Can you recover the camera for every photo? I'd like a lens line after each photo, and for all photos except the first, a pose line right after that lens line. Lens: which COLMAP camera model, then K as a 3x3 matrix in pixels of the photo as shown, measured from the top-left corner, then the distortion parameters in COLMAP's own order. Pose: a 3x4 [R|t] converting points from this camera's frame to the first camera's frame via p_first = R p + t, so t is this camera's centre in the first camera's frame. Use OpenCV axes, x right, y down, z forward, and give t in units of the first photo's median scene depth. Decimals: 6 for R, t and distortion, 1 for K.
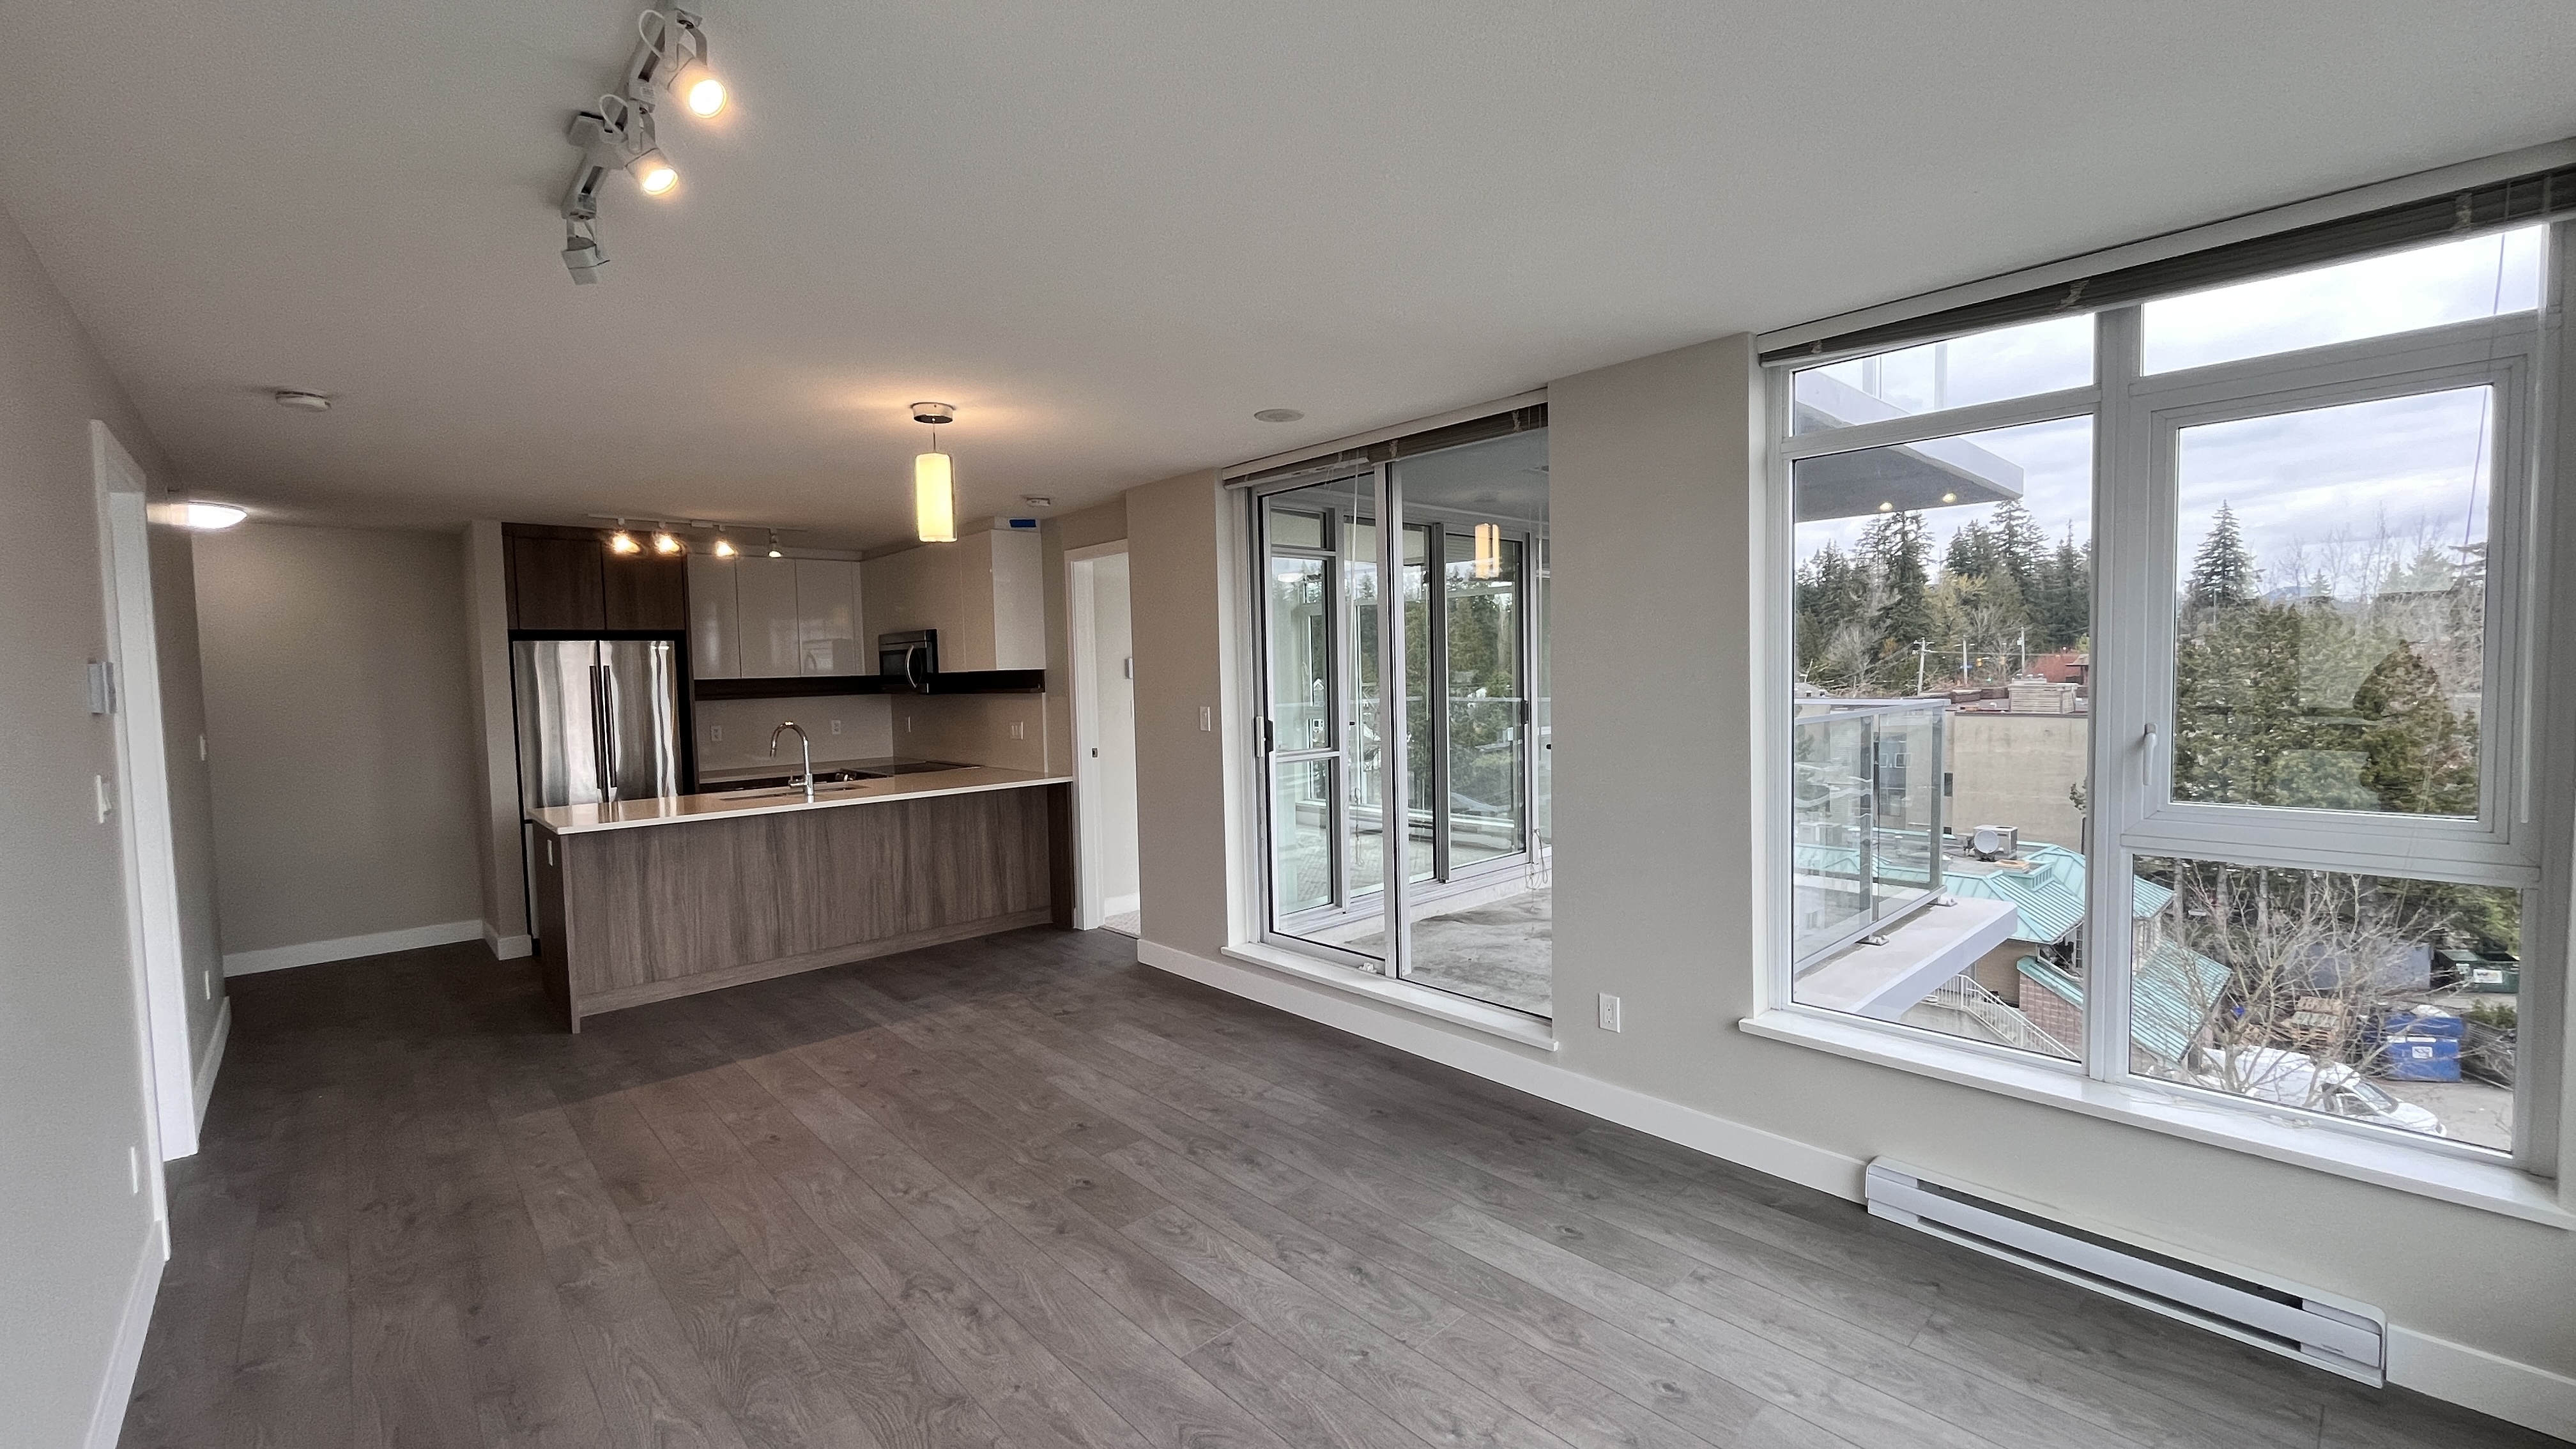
lens RADIAL K [[1040.8, 0, 1283.7], [0, 1040.8, 724.9], [0, 0, 1]] dist [-0.004064, 0.000886]
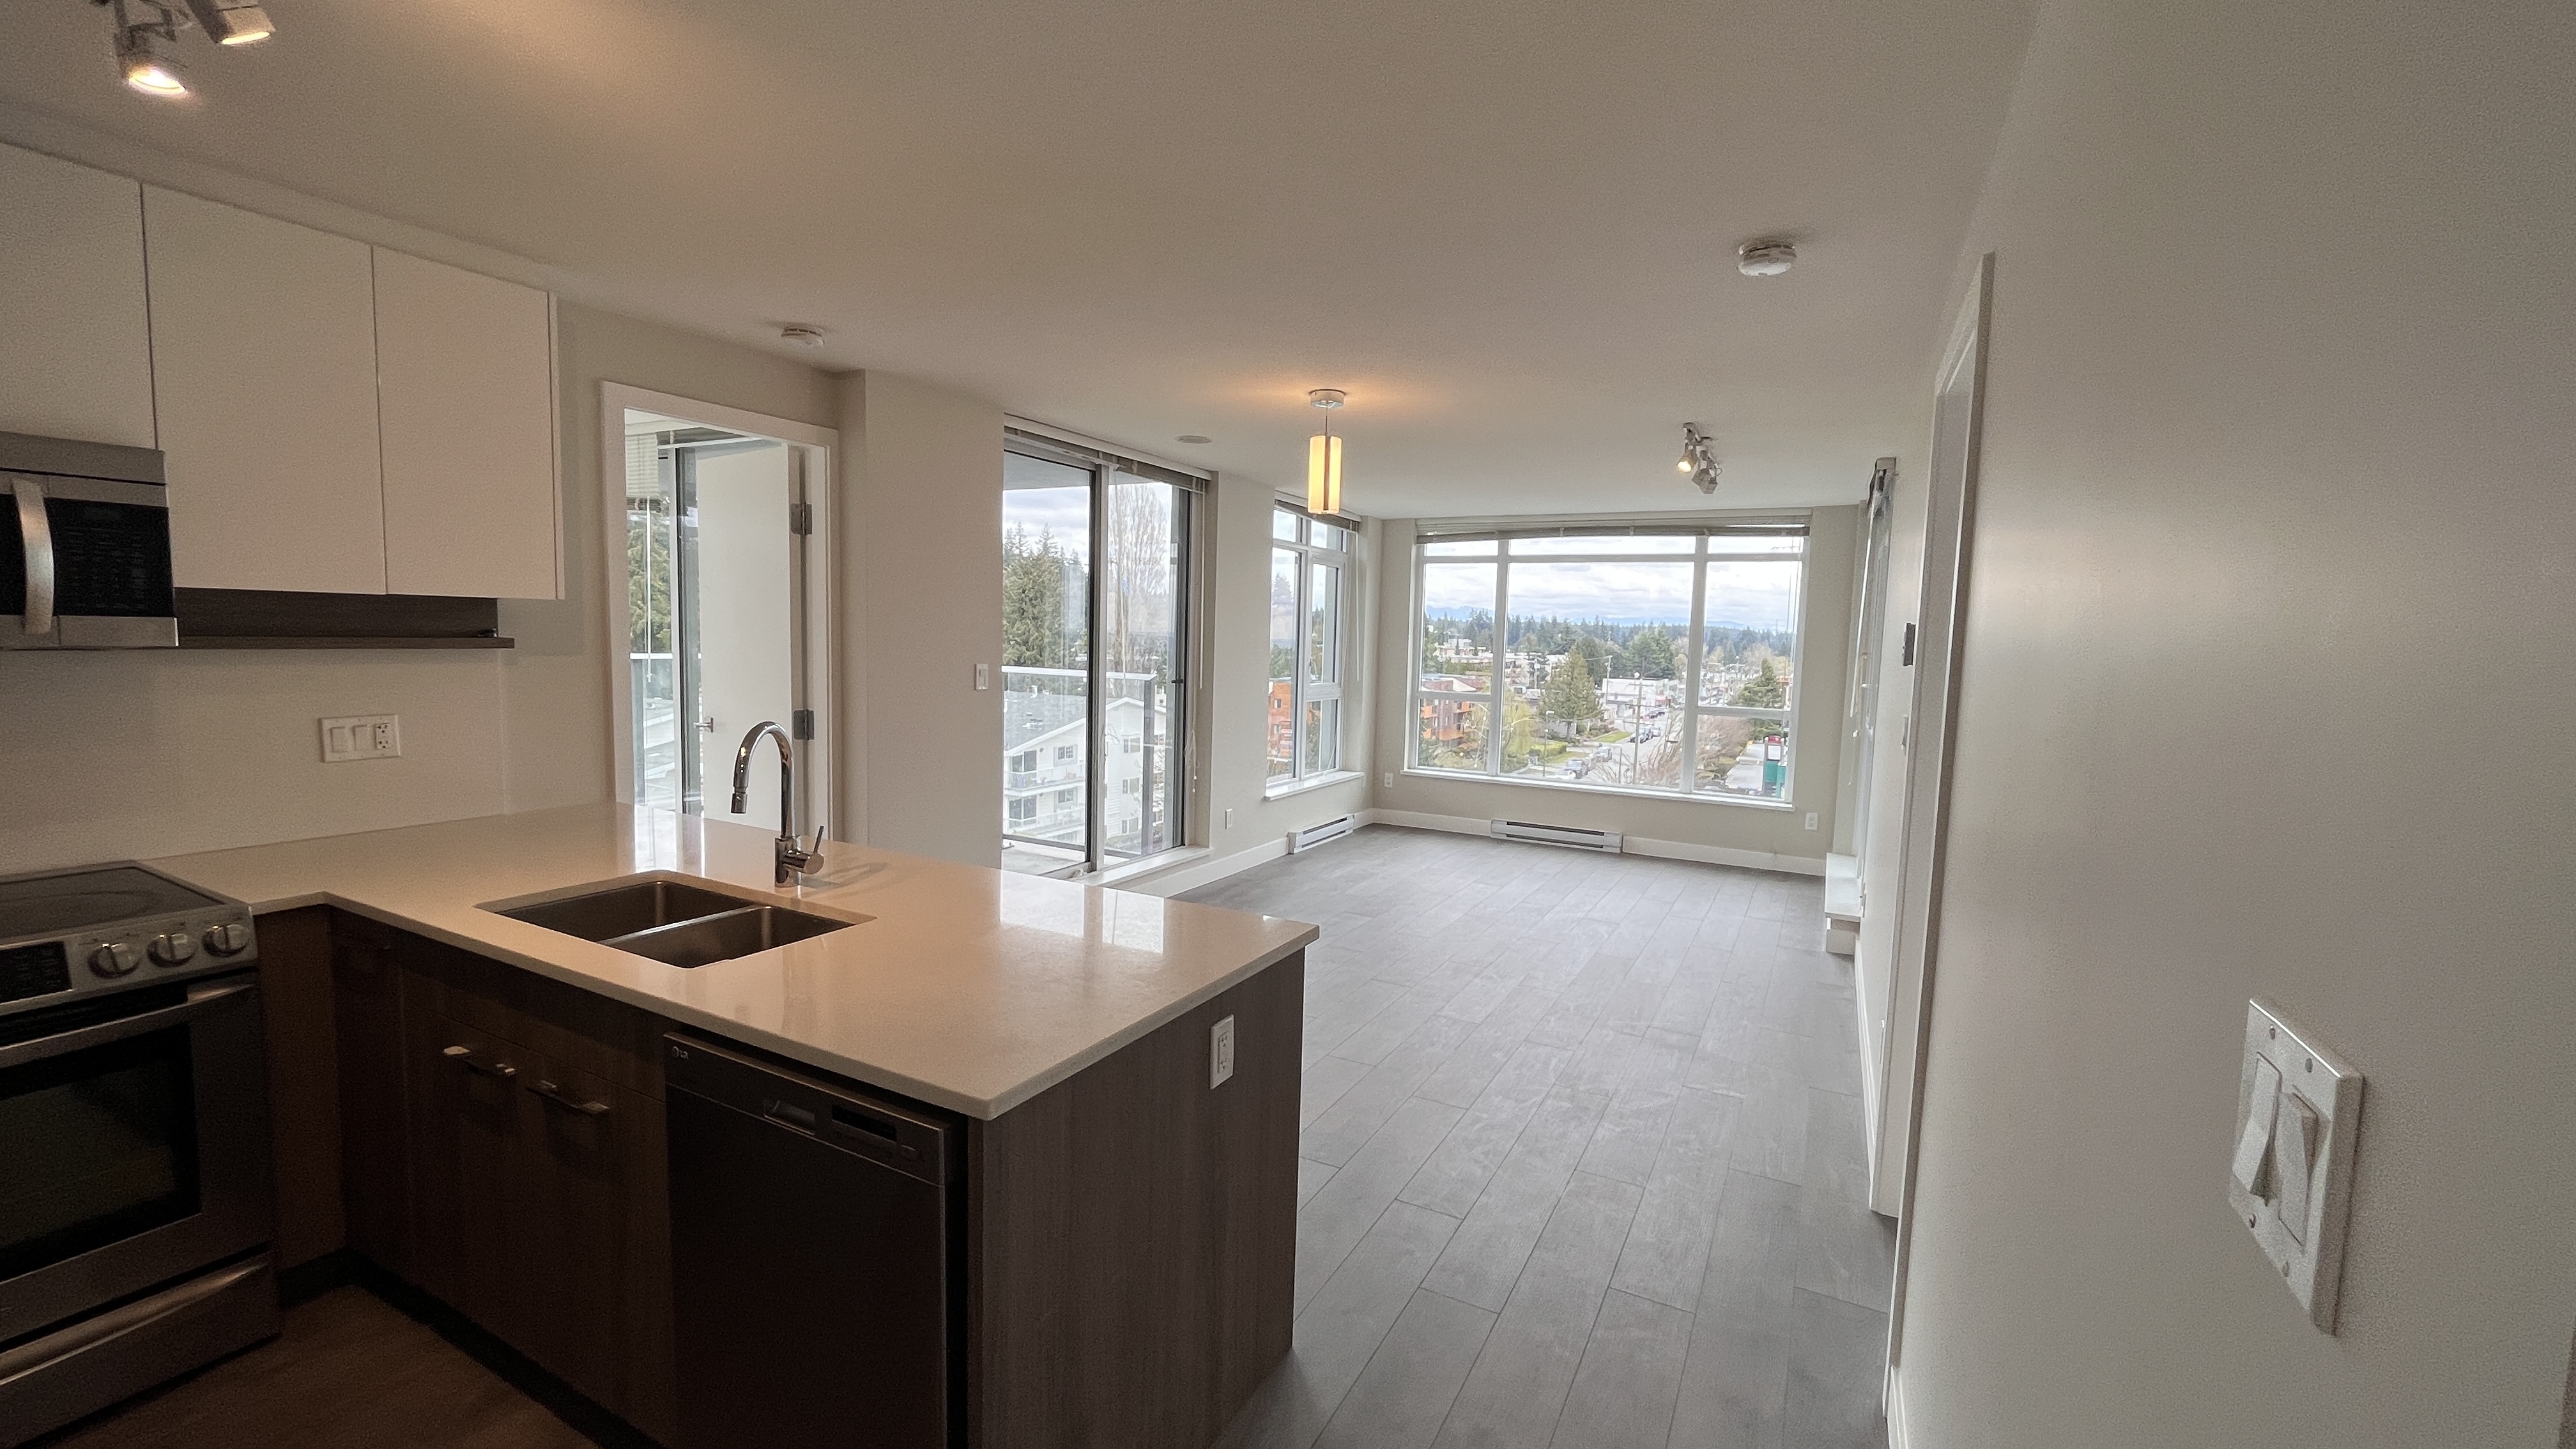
lens RADIAL K [[1040.8, 0, 1283.7], [0, 1040.8, 724.9], [0, 0, 1]] dist [-0.004064, 0.000886]
pose [[-0.331812, -0.068871, 0.940828, -1.024514], [0.028076, 0.996169, 0.082824, -0.031833], [-0.942928, 0.053897, -0.328607, 1.047475]]
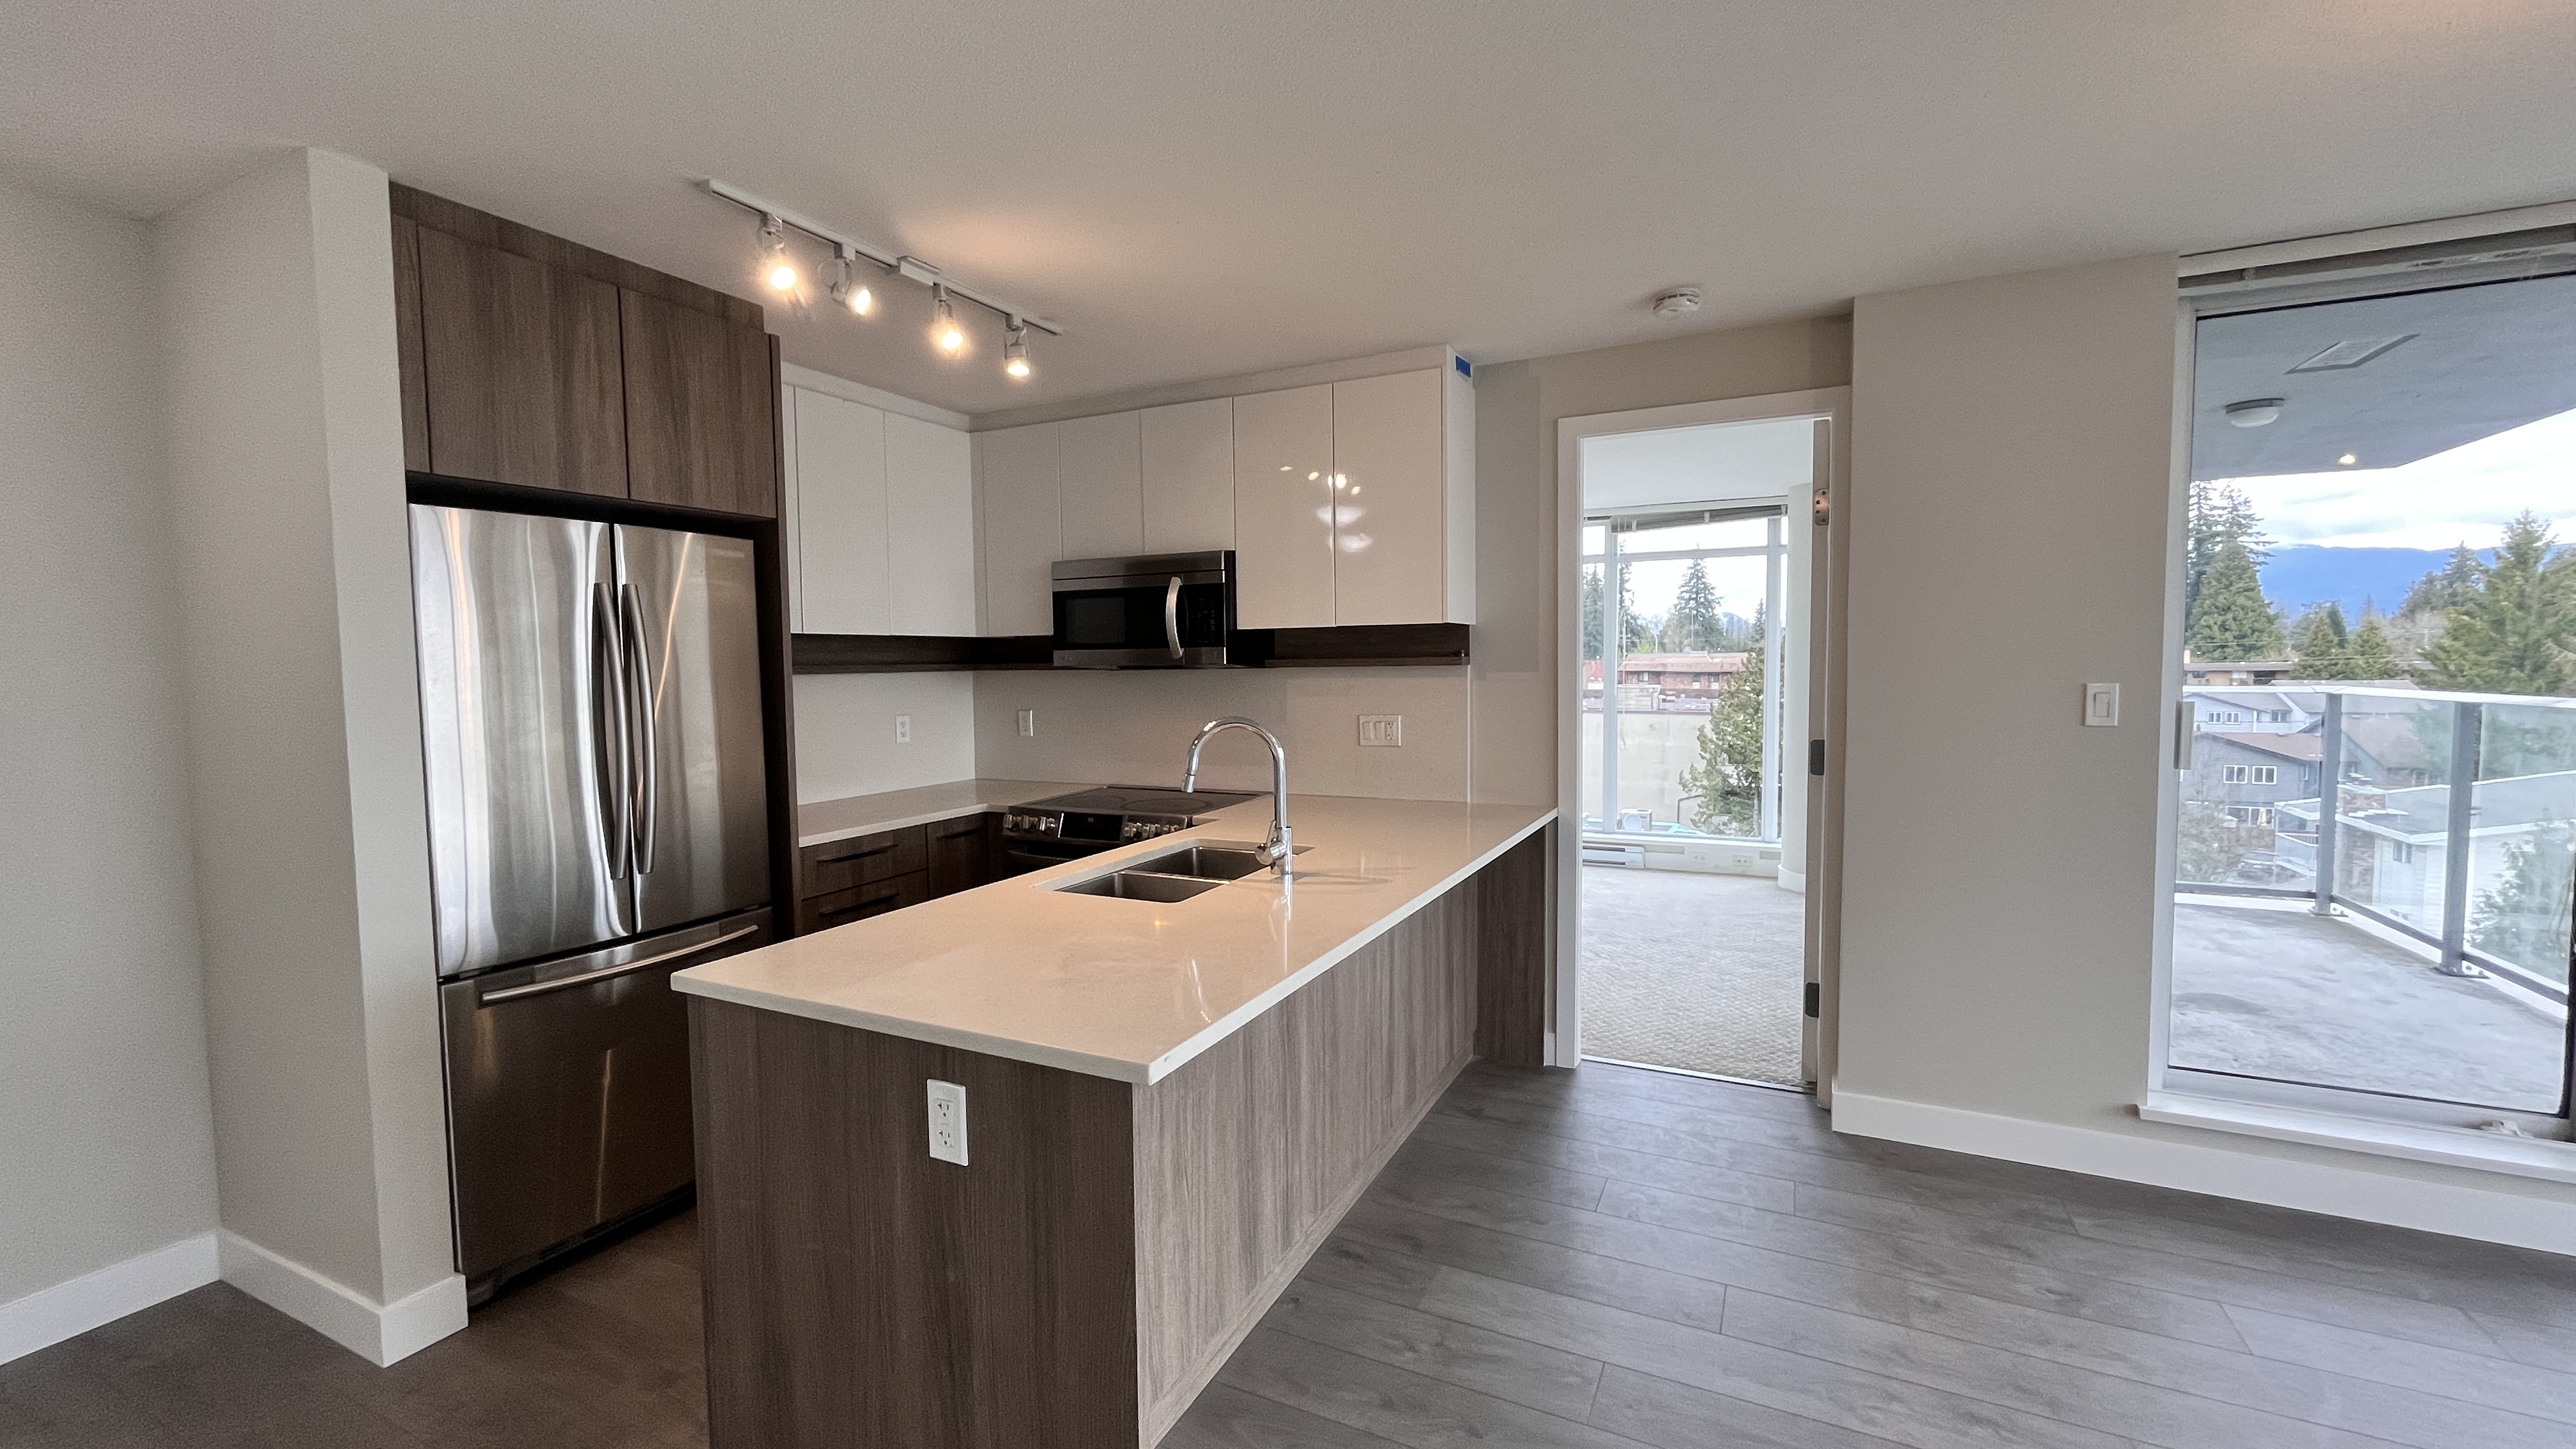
lens RADIAL K [[1040.8, 0, 1283.7], [0, 1040.8, 724.9], [0, 0, 1]] dist [-0.004064, 0.000886]
pose [[0.932482, -0.007279, 0.361142, -0.688049], [0.007168, 0.999973, 0.001649, 0.001218], [-0.361144, 0.001051, 0.932509, 0.632426]]
